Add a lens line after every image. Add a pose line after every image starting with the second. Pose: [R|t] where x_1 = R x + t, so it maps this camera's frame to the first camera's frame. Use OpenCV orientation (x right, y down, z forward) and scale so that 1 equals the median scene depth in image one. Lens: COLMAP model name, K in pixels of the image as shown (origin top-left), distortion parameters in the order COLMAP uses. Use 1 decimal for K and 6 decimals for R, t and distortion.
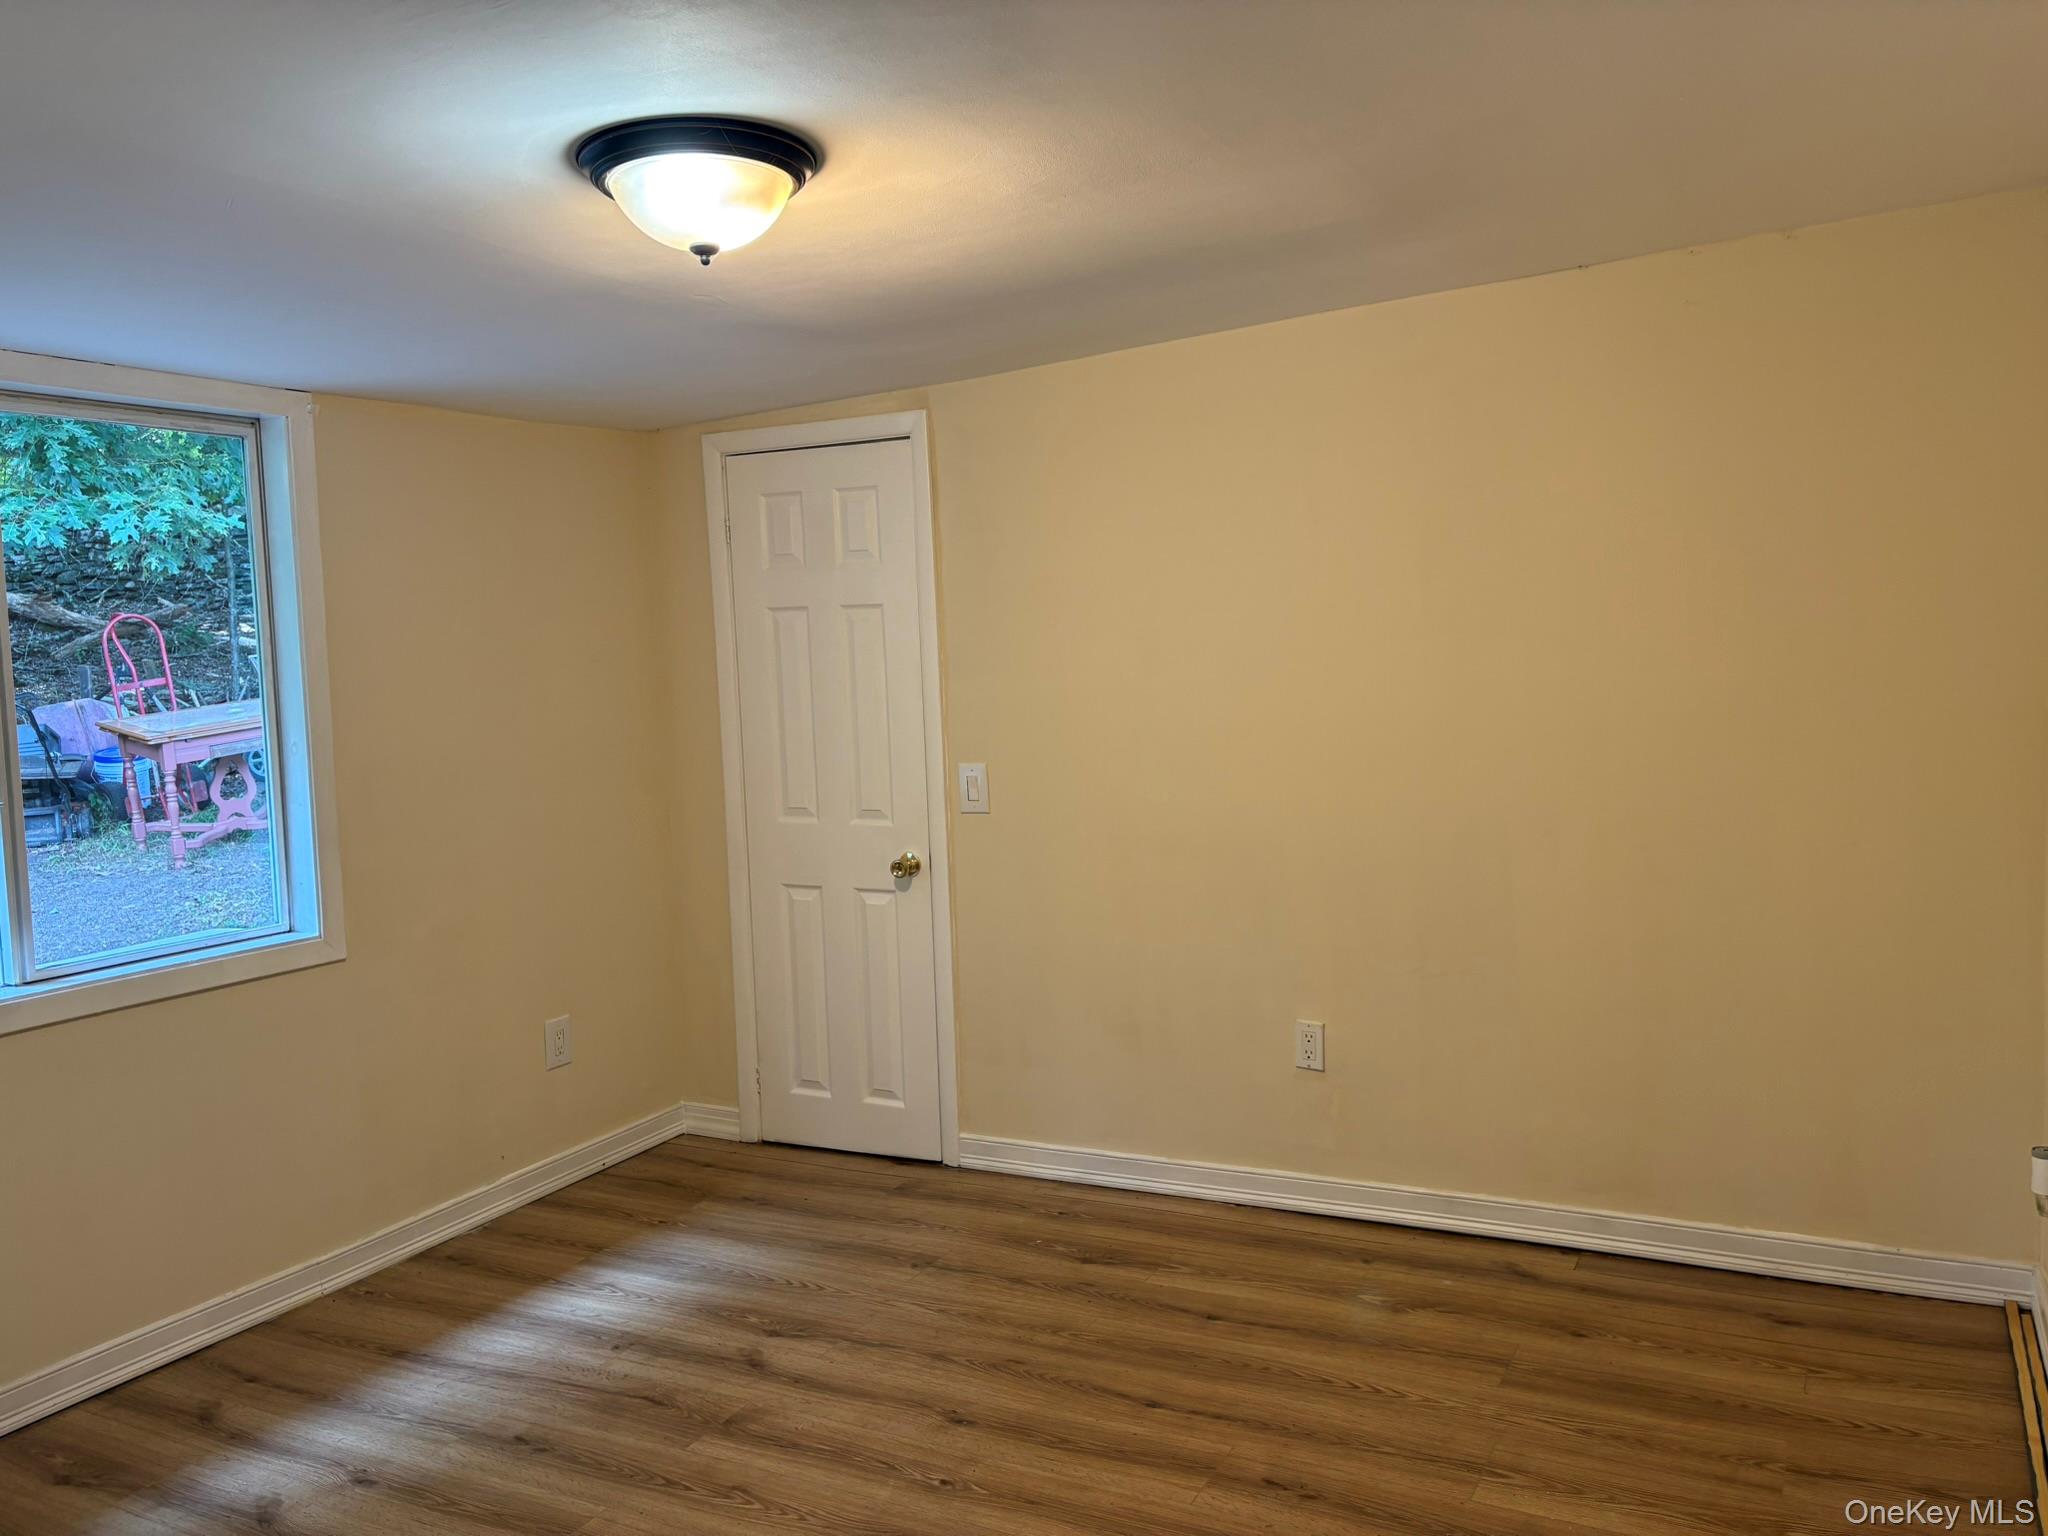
lens RADIAL K [[1575.7, 0, 1025.2], [0, 1575.7, 762.2], [0, 0, 1]] dist [0.055177, -0.052874]
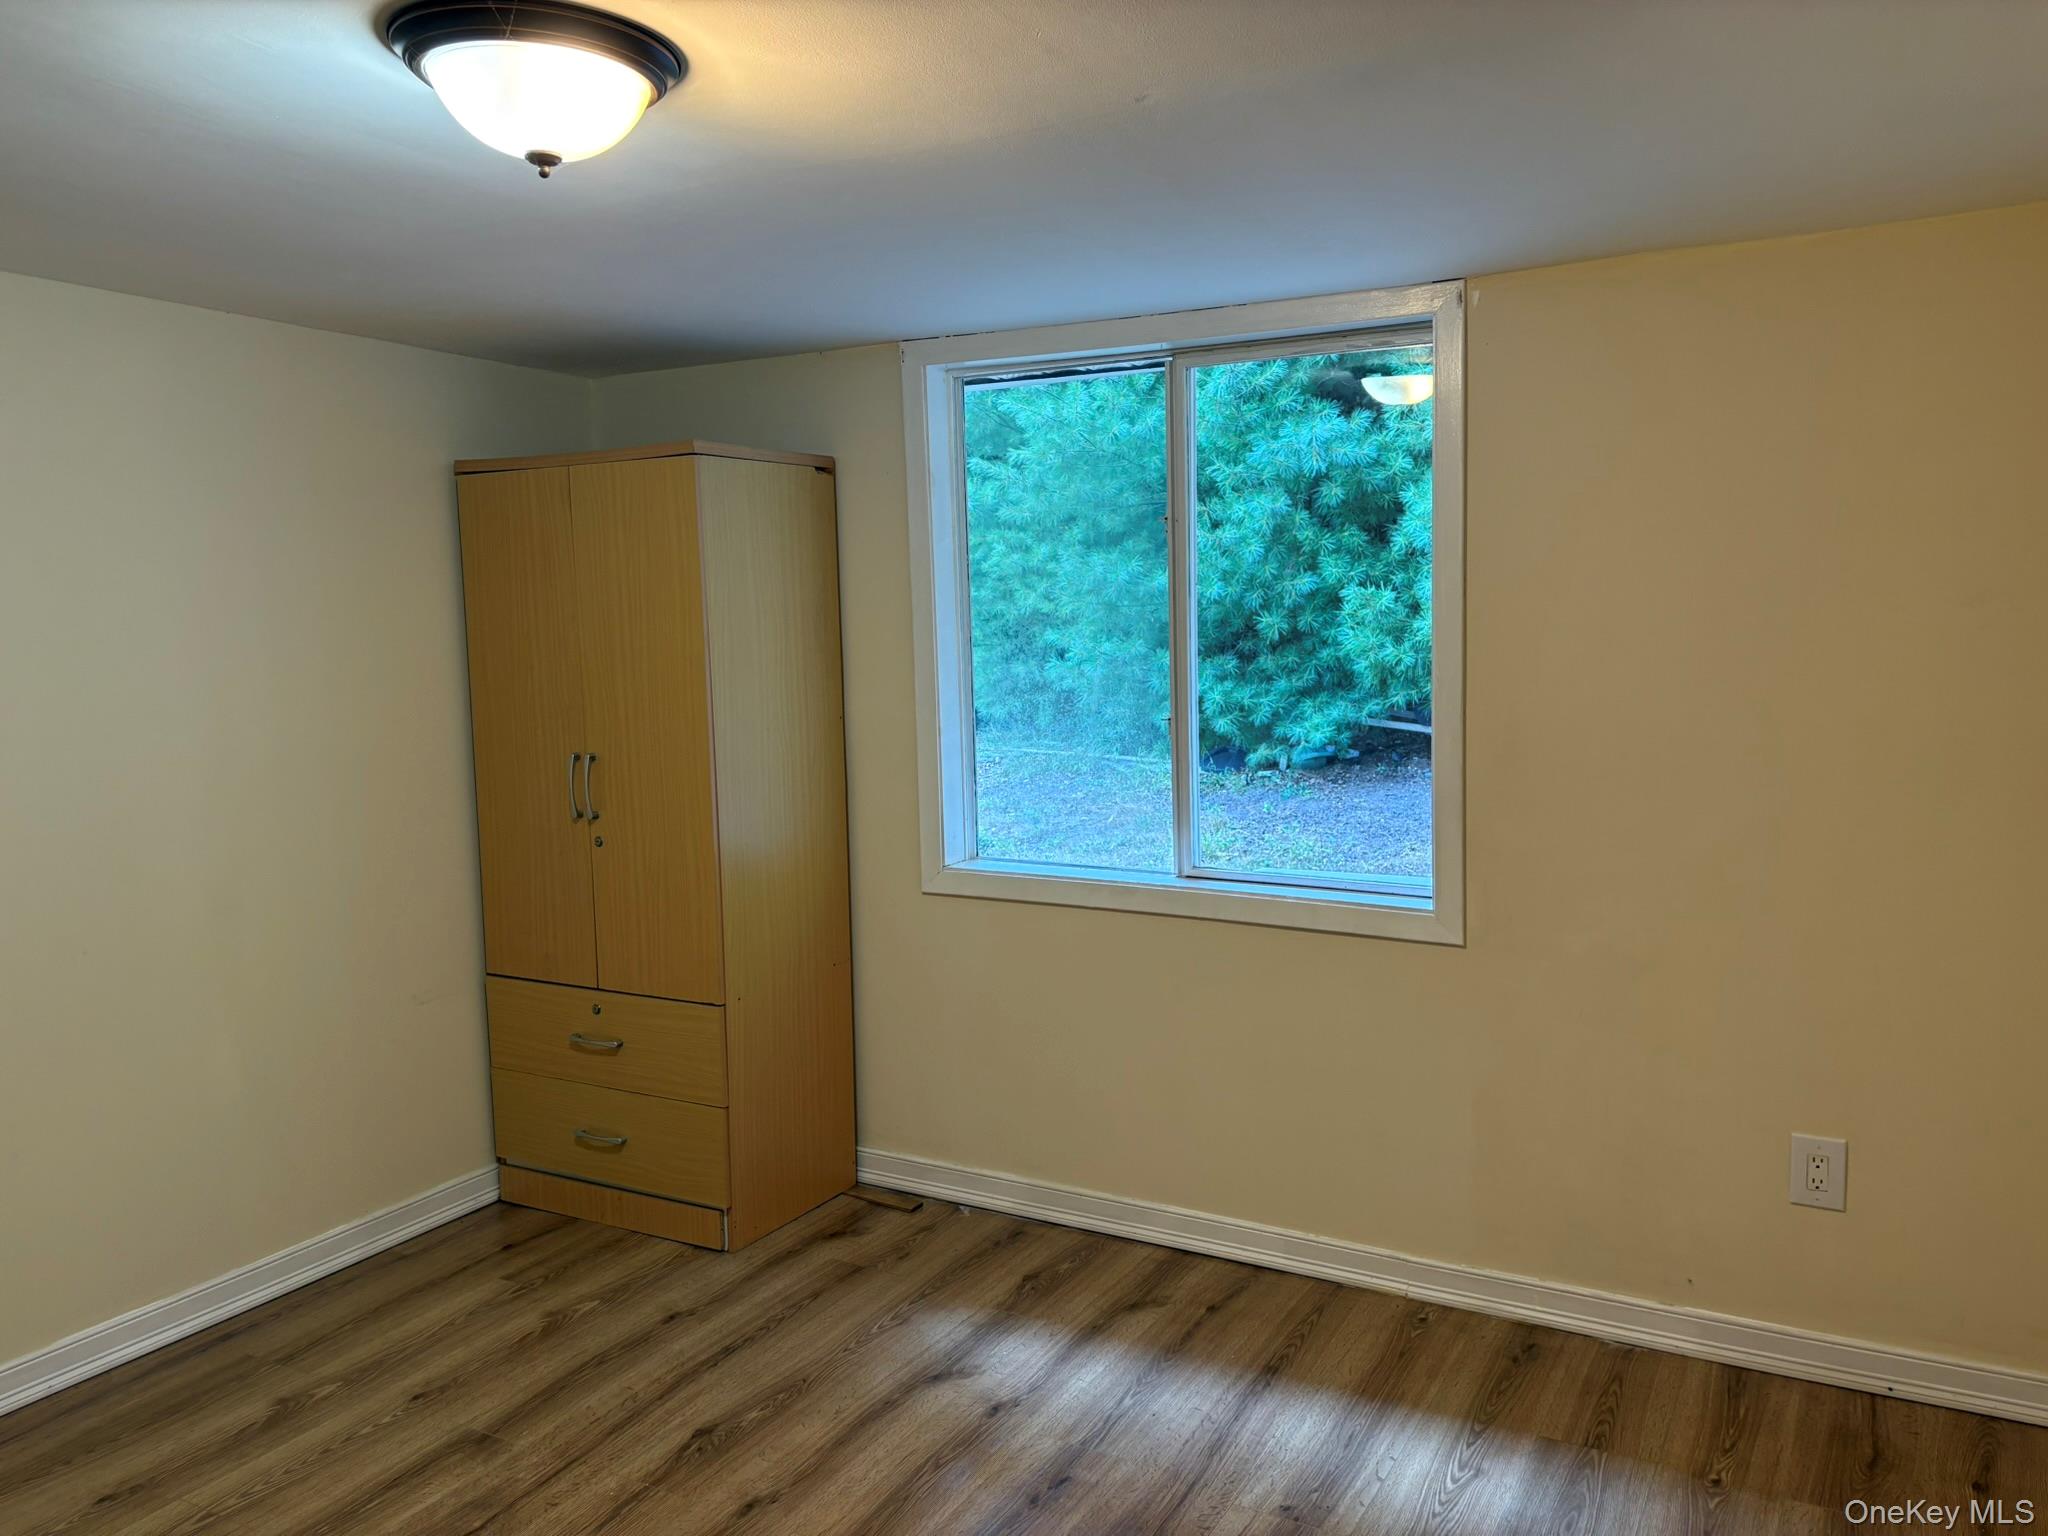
lens RADIAL K [[1575.7, 0, 1024.2], [0, 1575.7, 772.9], [0, 0, 1]] dist [0.055177, -0.052874]
pose [[-0.034449, 0.155830, -0.987183, 0.448070], [-0.045814, 0.986485, 0.157318, -0.100823], [0.998356, 0.050646, -0.026844, 0.850786]]
